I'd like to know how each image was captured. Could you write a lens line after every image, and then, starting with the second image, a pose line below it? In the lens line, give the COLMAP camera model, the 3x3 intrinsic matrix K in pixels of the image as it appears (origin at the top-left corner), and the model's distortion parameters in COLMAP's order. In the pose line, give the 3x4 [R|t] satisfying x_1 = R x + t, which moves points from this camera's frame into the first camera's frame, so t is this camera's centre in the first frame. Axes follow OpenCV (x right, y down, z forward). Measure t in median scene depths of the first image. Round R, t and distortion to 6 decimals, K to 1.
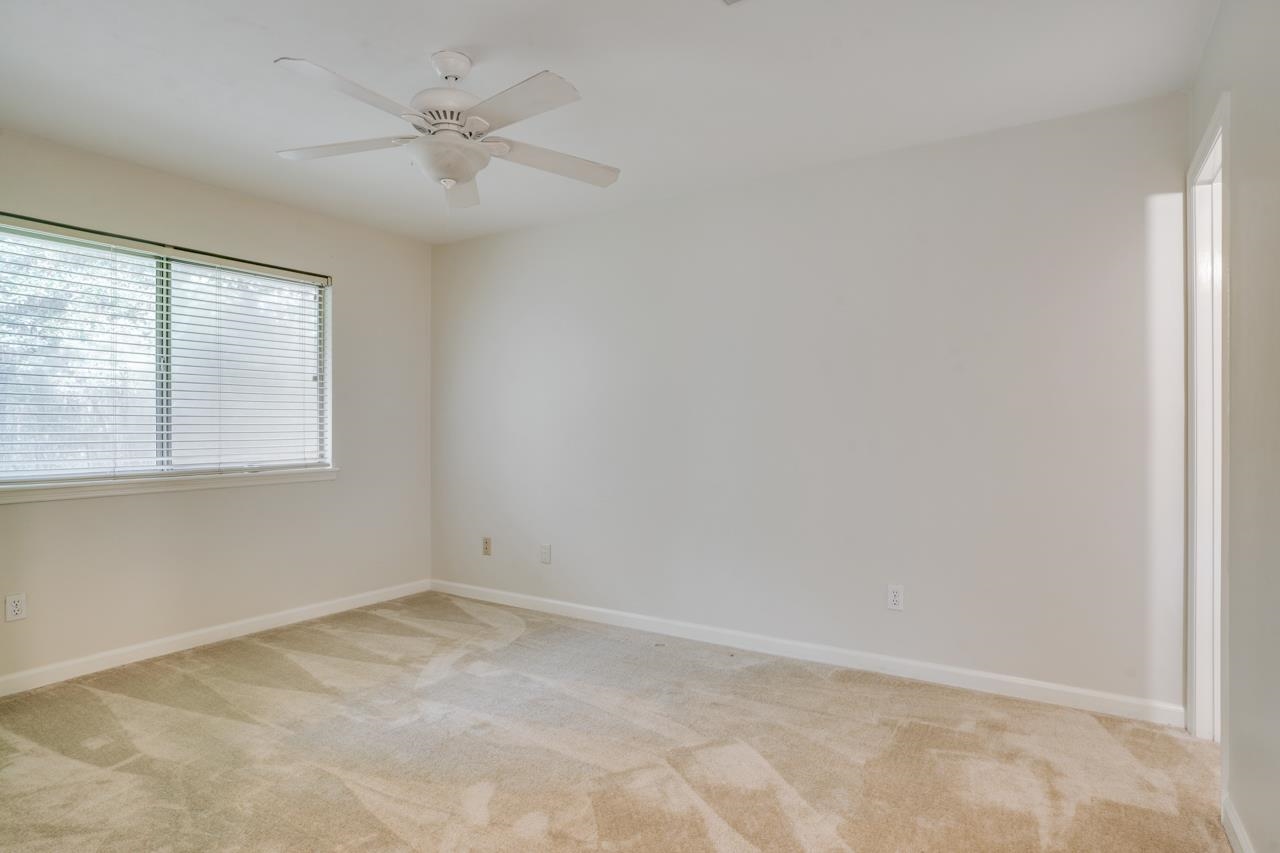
lens RADIAL K [[702.7, 0, 632.3], [0, 702.7, 422.6], [0, 0, 1]] dist [-0.052307, 0.025482]
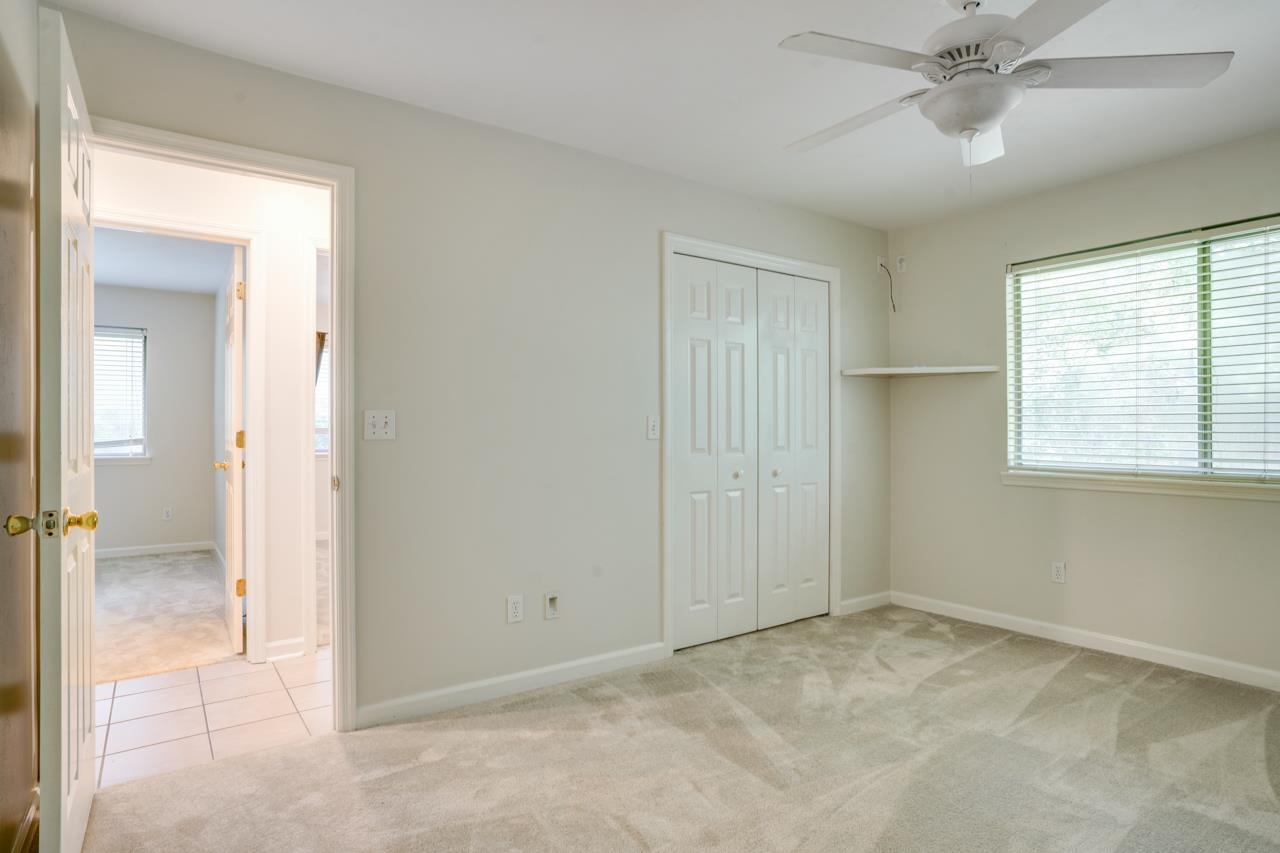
lens RADIAL K [[702.7, 0, 639.6], [0, 702.7, 426.2], [0, 0, 1]] dist [-0.052307, 0.025482]
pose [[-0.373722, 0.000190, -0.927541, 0.458169], [0.007439, 0.999968, -0.002793, 0.003501], [0.927511, -0.007944, -0.373712, 0.656052]]
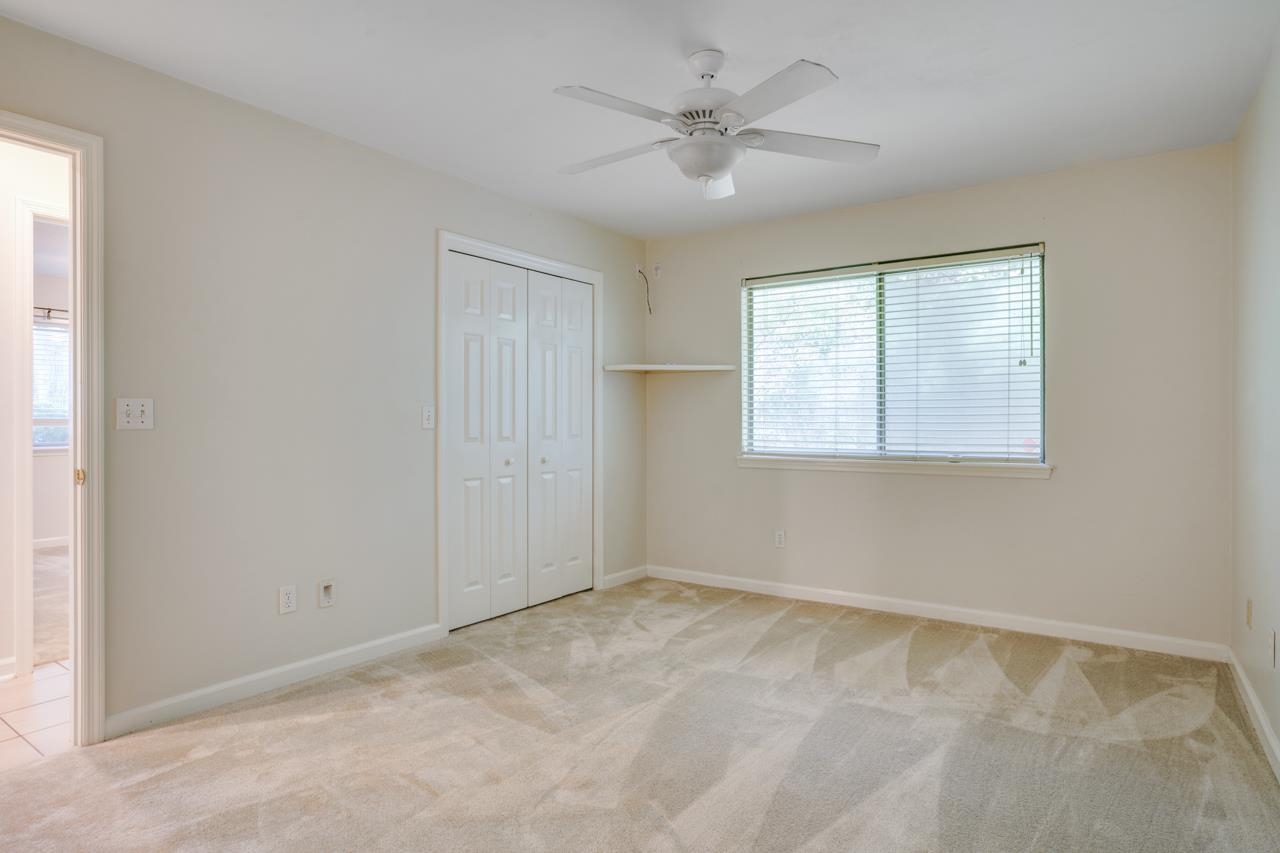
lens RADIAL K [[702.7, 0, 648.5], [0, 702.7, 424.6], [0, 0, 1]] dist [-0.052307, 0.025482]
pose [[-0.039443, 0.009303, -0.999179, 0.536561], [0.005858, 0.999942, 0.009079, 0.005135], [0.999205, -0.005495, -0.039495, 0.665873]]
